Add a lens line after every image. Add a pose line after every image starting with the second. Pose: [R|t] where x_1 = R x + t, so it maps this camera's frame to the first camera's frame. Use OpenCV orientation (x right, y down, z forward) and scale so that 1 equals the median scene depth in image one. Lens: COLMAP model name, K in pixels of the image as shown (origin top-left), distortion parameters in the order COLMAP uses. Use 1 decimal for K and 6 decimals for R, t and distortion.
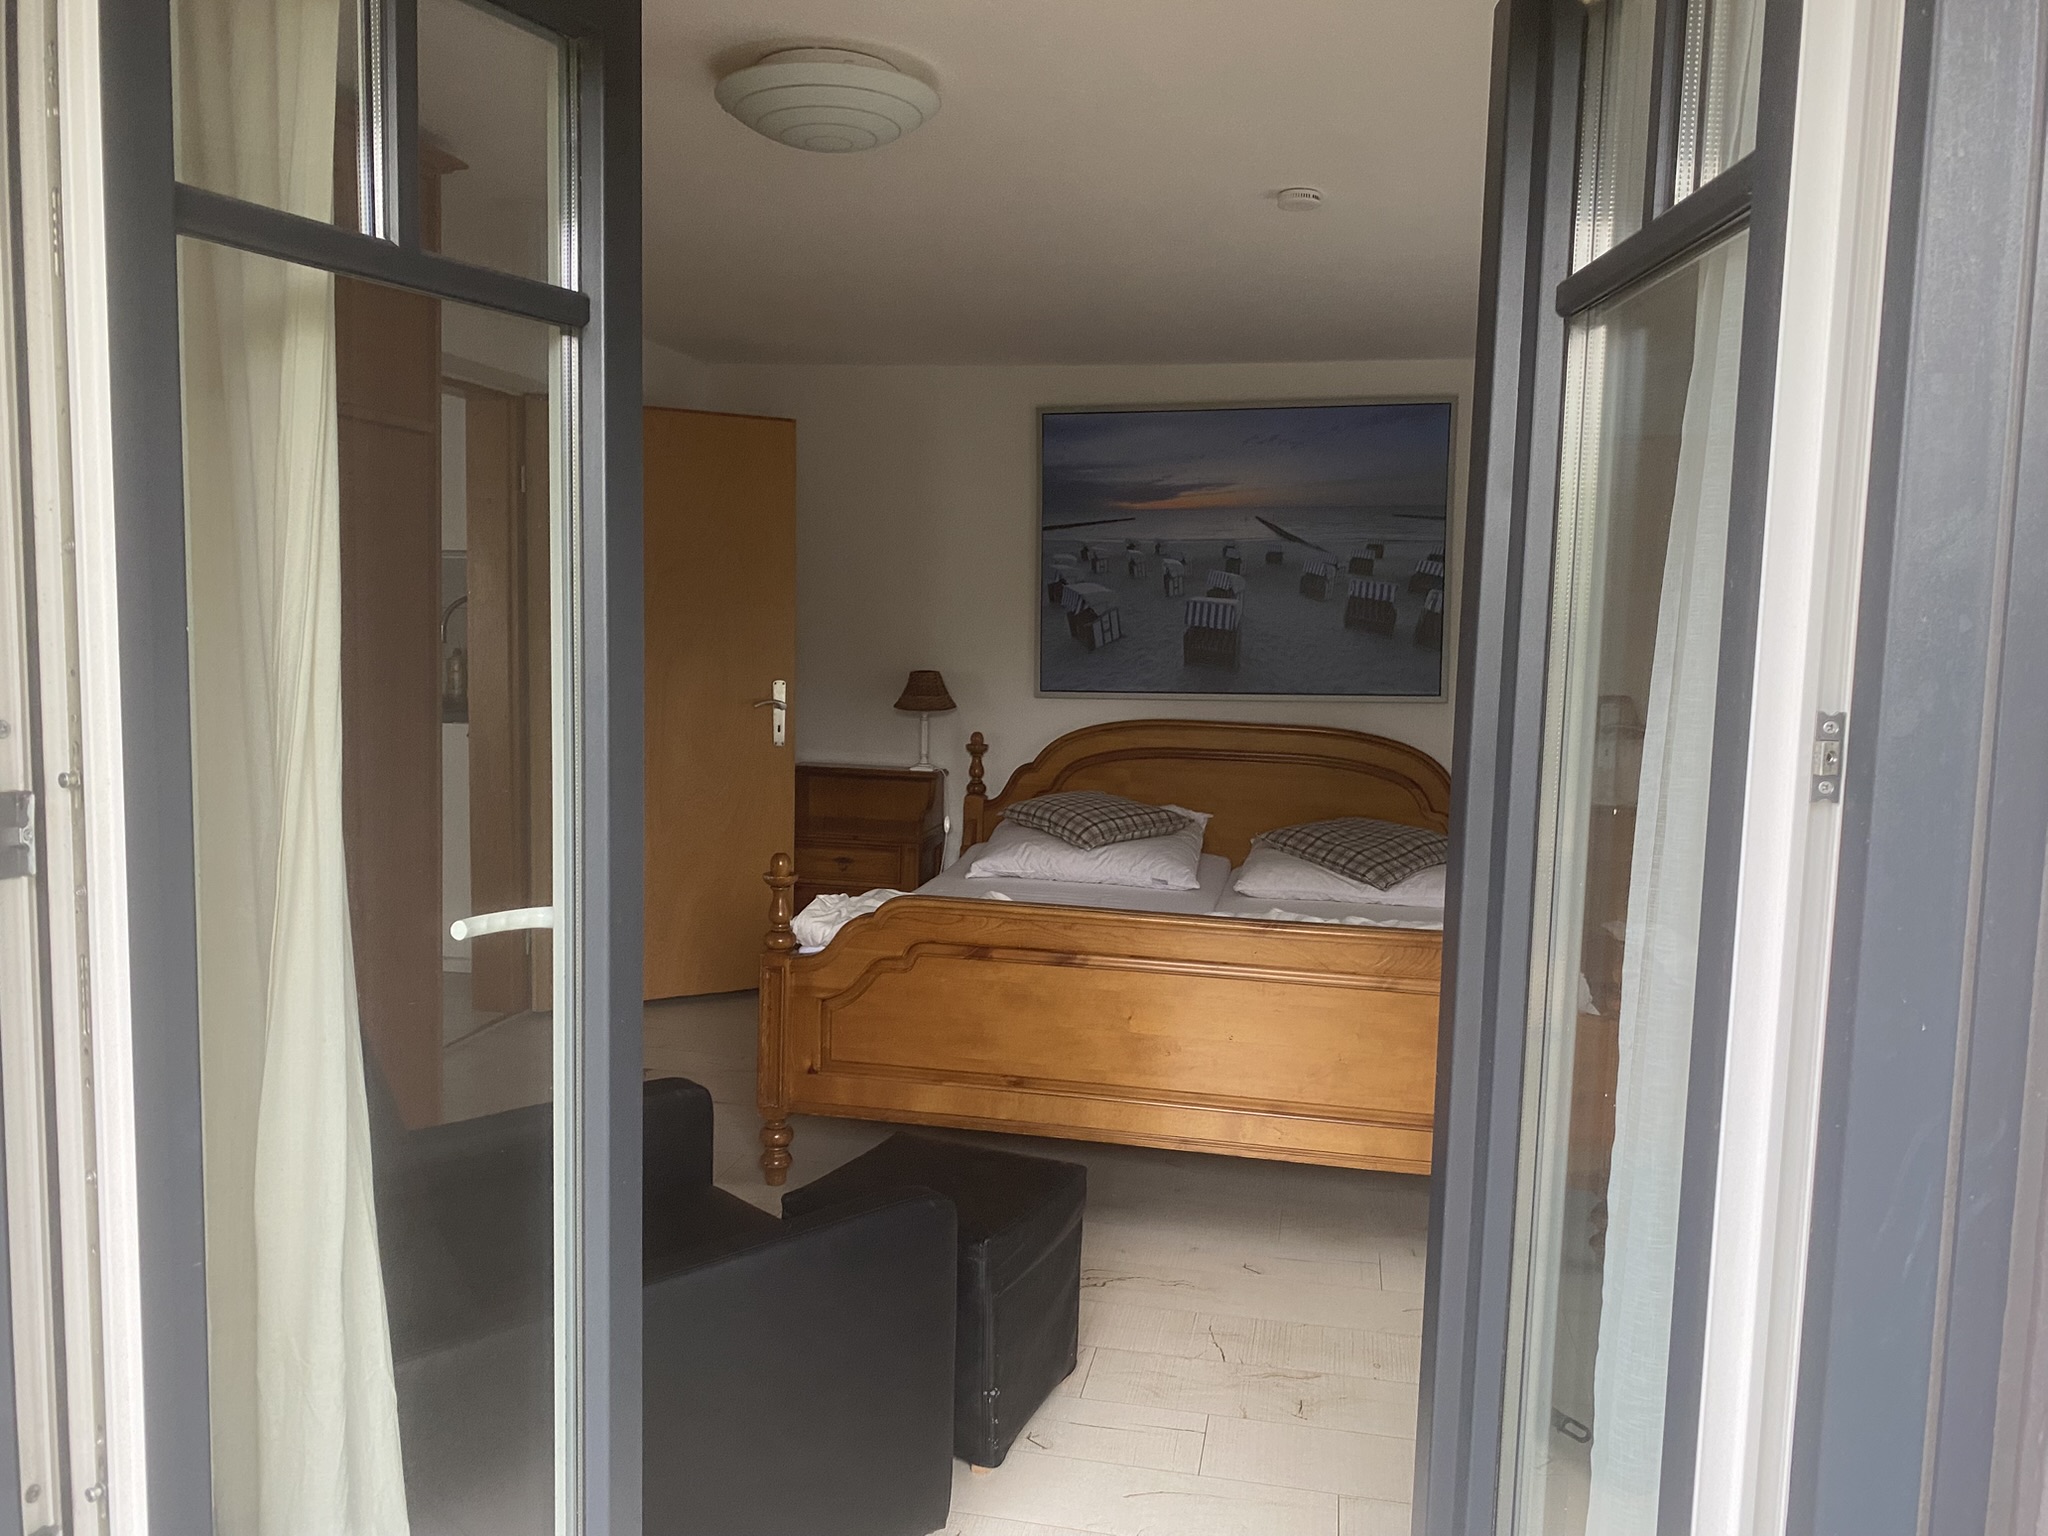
lens RADIAL K [[1554.8, 0, 1016.1], [0, 1554.8, 777.7], [0, 0, 1]] dist [0.041714, -0.041167]
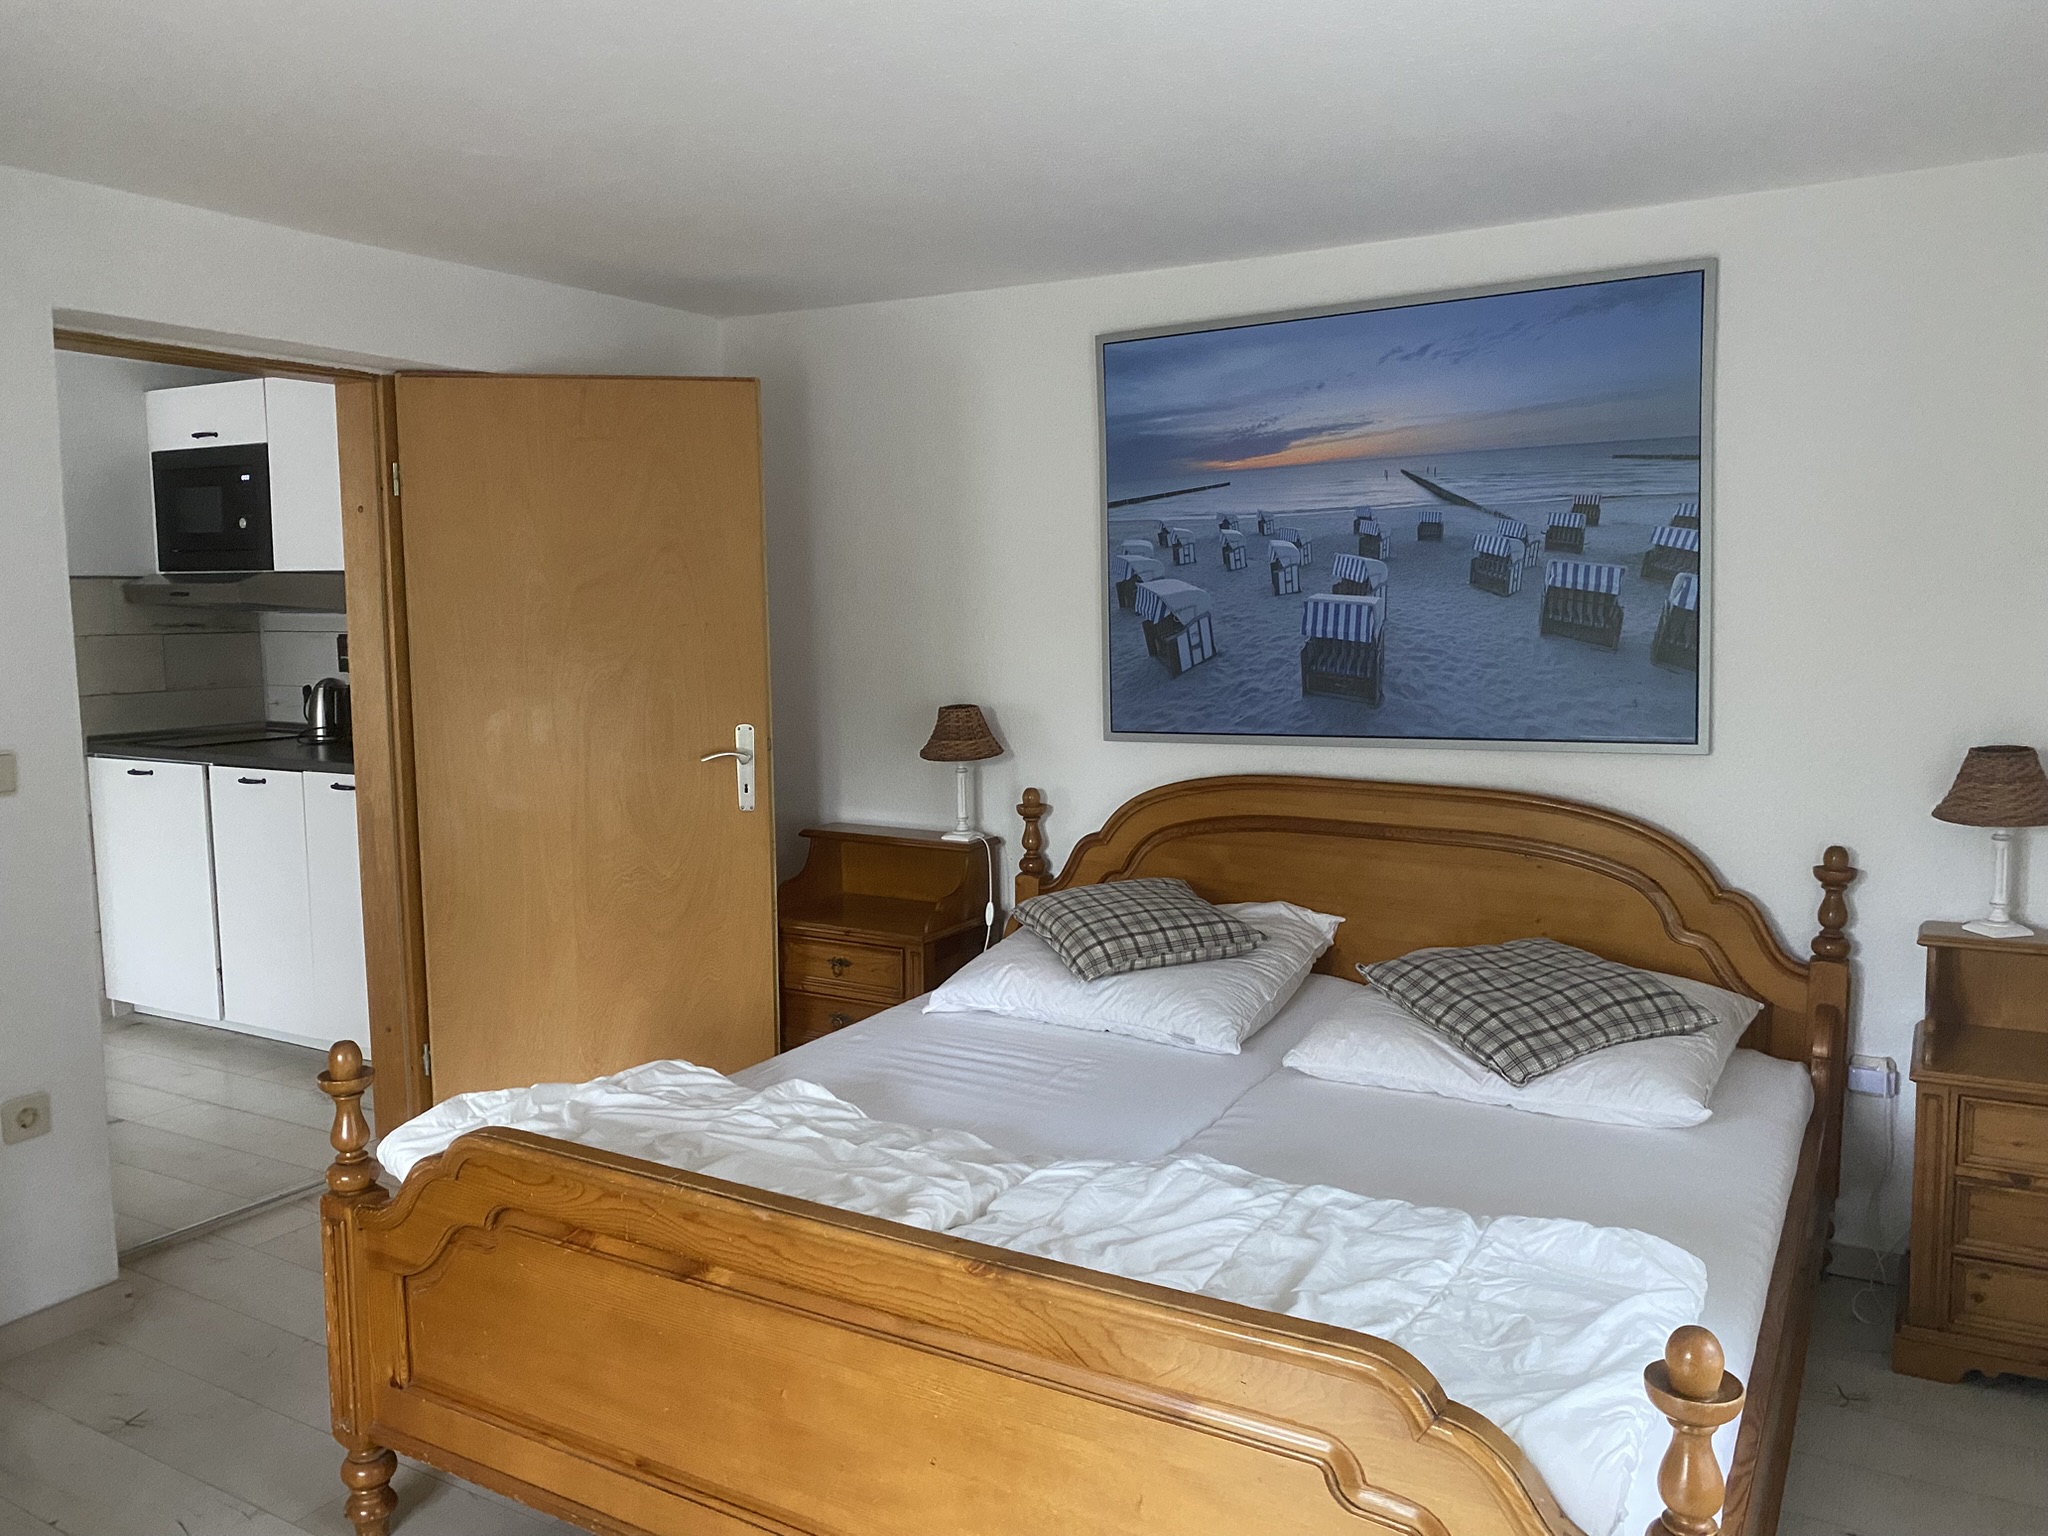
lens RADIAL K [[1554.8, 0, 1025.8], [0, 1554.8, 752.5], [0, 0, 1]] dist [0.041714, -0.041167]
pose [[0.945787, 0.001078, -0.324786, 0.217102], [-0.000960, 0.999999, 0.000522, -0.048082], [0.324786, -0.000182, 0.945787, 0.321175]]
